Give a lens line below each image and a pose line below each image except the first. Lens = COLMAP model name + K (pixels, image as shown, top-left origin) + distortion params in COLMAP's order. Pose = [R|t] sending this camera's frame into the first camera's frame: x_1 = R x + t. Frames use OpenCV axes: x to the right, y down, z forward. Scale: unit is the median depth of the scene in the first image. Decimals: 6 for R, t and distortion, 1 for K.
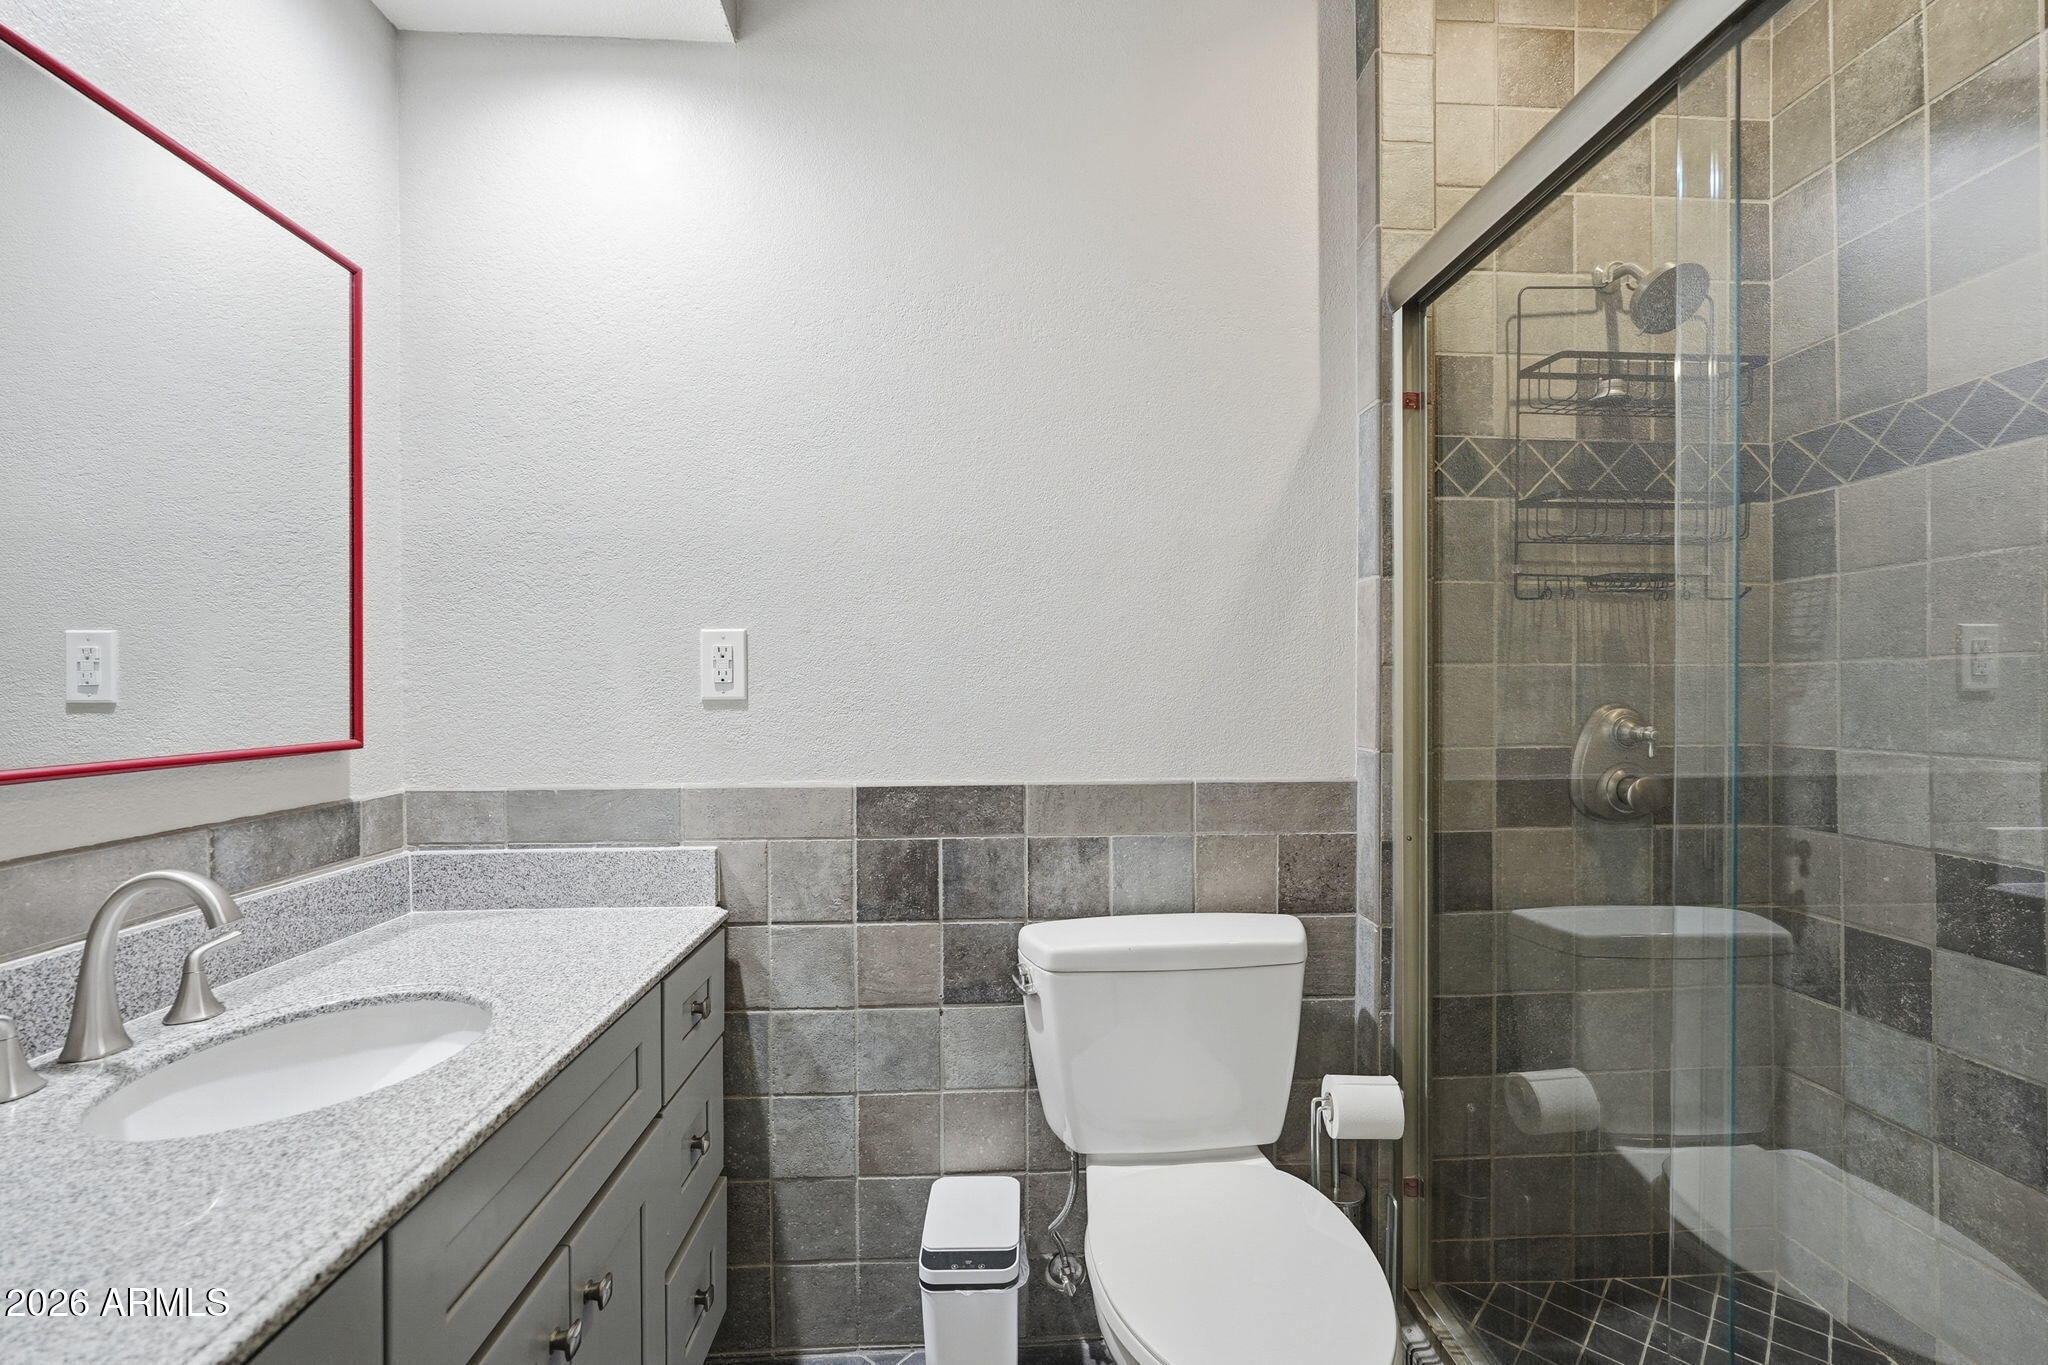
lens RADIAL K [[924.1, 0, 1026.6], [0, 924.1, 686.8], [0, 0, 1]] dist [-0.018923, 0.001533]
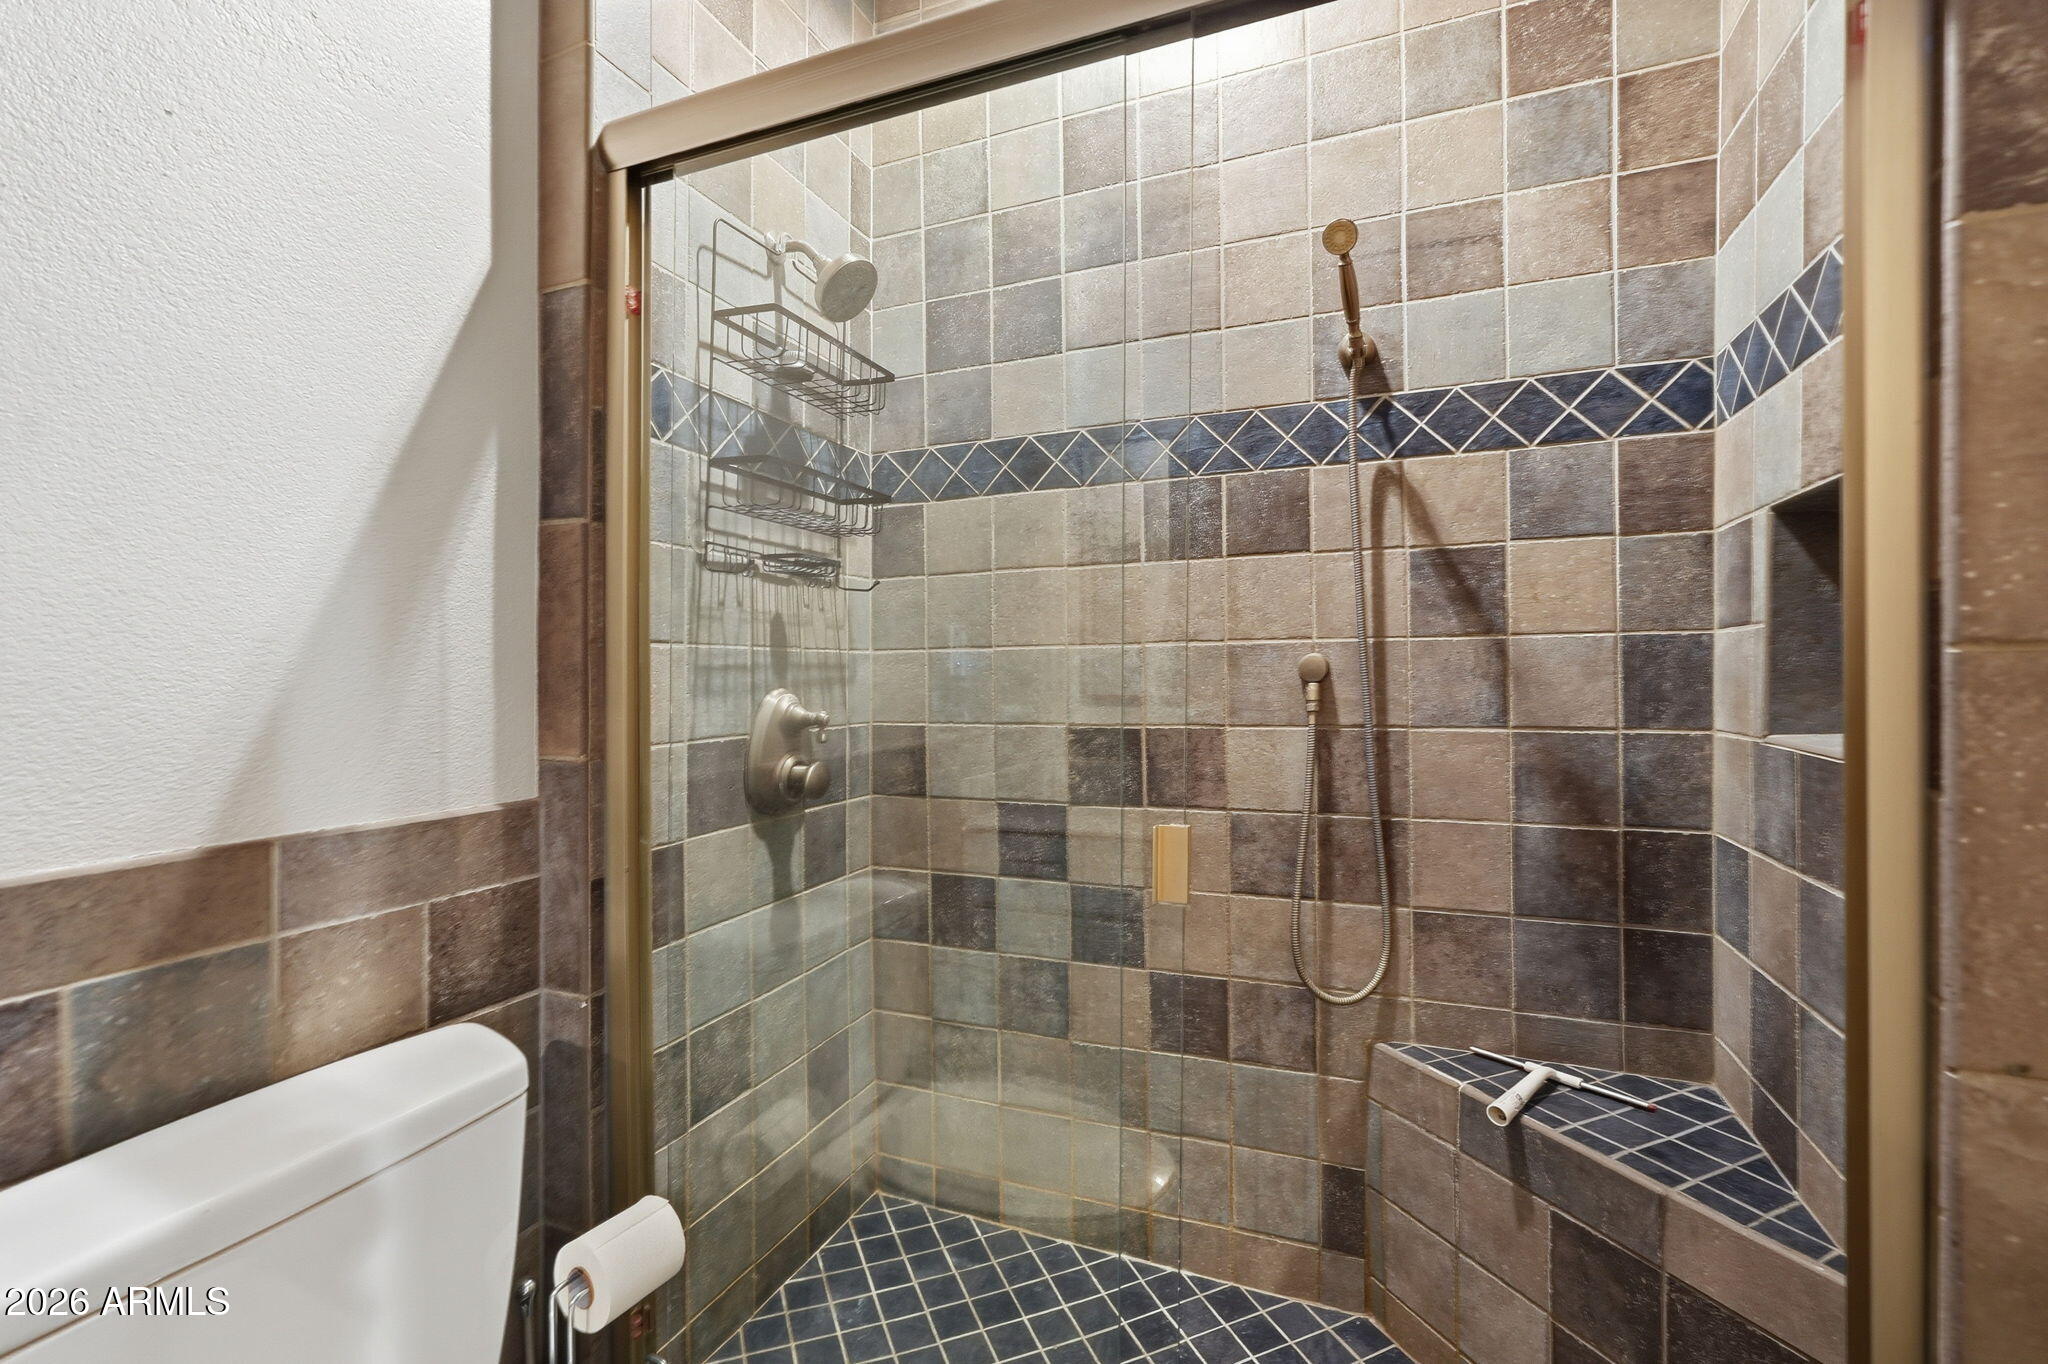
lens RADIAL K [[924.1, 0, 1026.4], [0, 924.1, 668.3], [0, 0, 1]] dist [-0.018923, 0.001533]
pose [[0.404808, 0.003807, 0.914394, -0.142042], [0.002393, 0.999983, -0.005223, 0.002028], [-0.914399, 0.004302, 0.404792, 0.371723]]
